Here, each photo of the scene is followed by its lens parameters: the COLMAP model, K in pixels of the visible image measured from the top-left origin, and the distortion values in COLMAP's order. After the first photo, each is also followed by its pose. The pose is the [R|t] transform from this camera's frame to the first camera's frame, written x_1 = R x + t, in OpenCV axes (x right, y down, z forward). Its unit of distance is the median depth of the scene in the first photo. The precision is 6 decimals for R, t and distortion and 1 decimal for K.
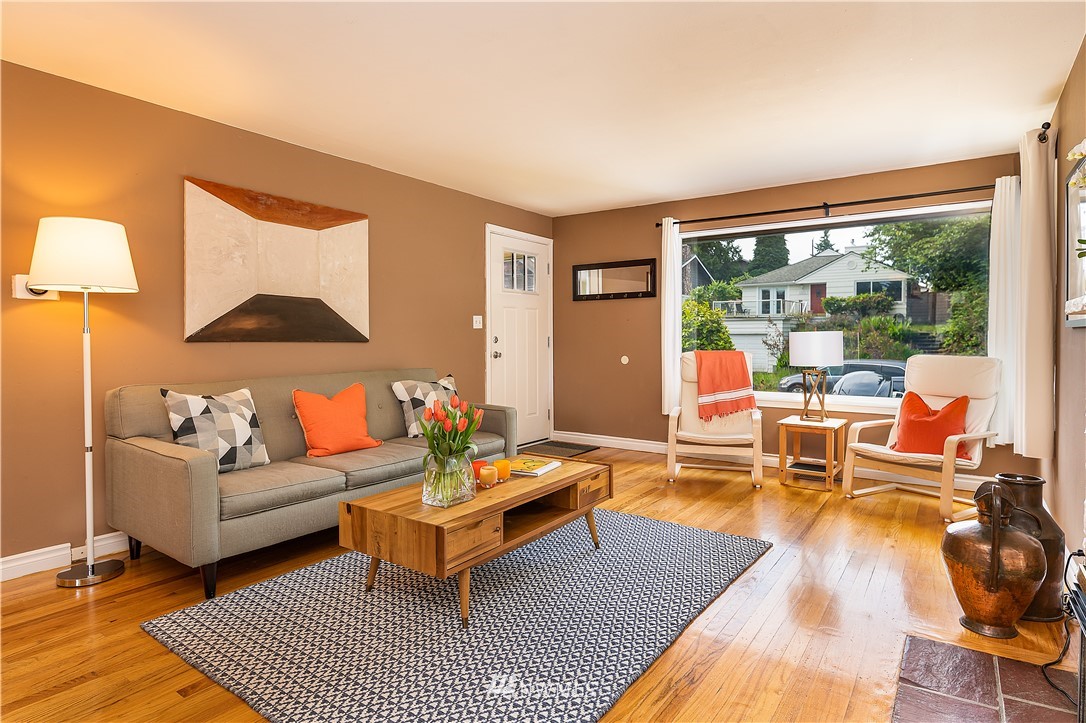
lens RADIAL K [[585.3, 0, 543.3], [0, 585.3, 344.6], [0, 0, 1]] dist [-0.001377, -0.000469]
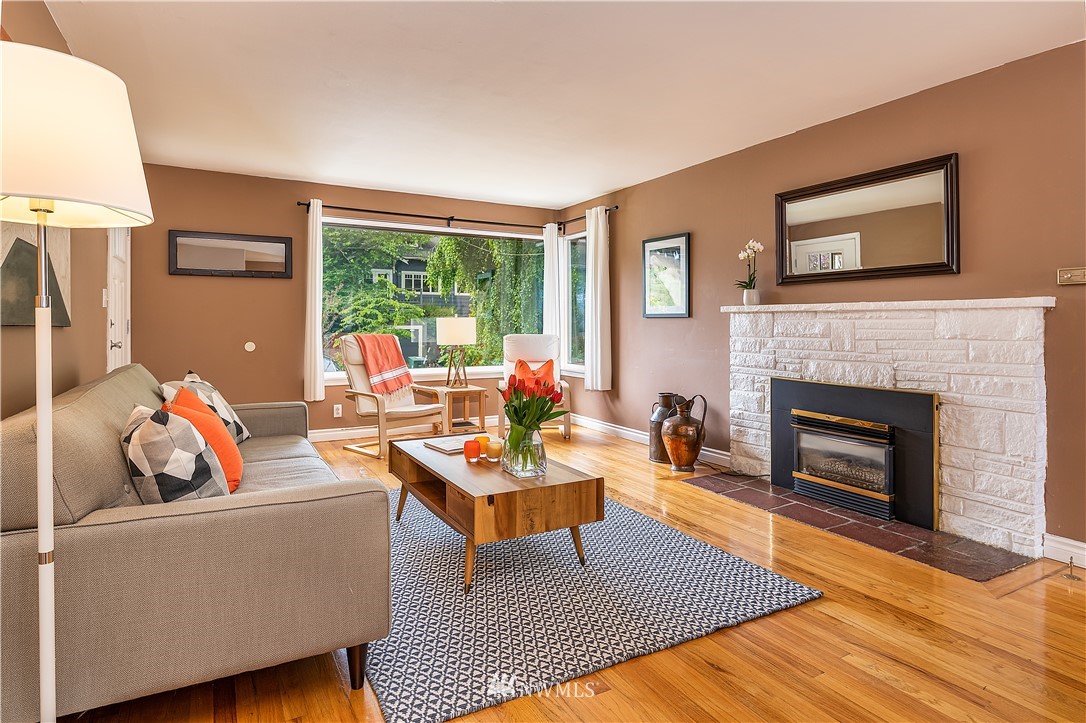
lens RADIAL K [[597.4, 0, 543.5], [0, 597.4, 327.3], [0, 0, 1]] dist [-0.000043, 0.000205]
pose [[0.433573, -0.003044, 0.901113, -0.624812], [0.007249, 0.999974, -0.000110, 0.000563], [-0.901089, 0.006580, 0.433584, 0.268758]]
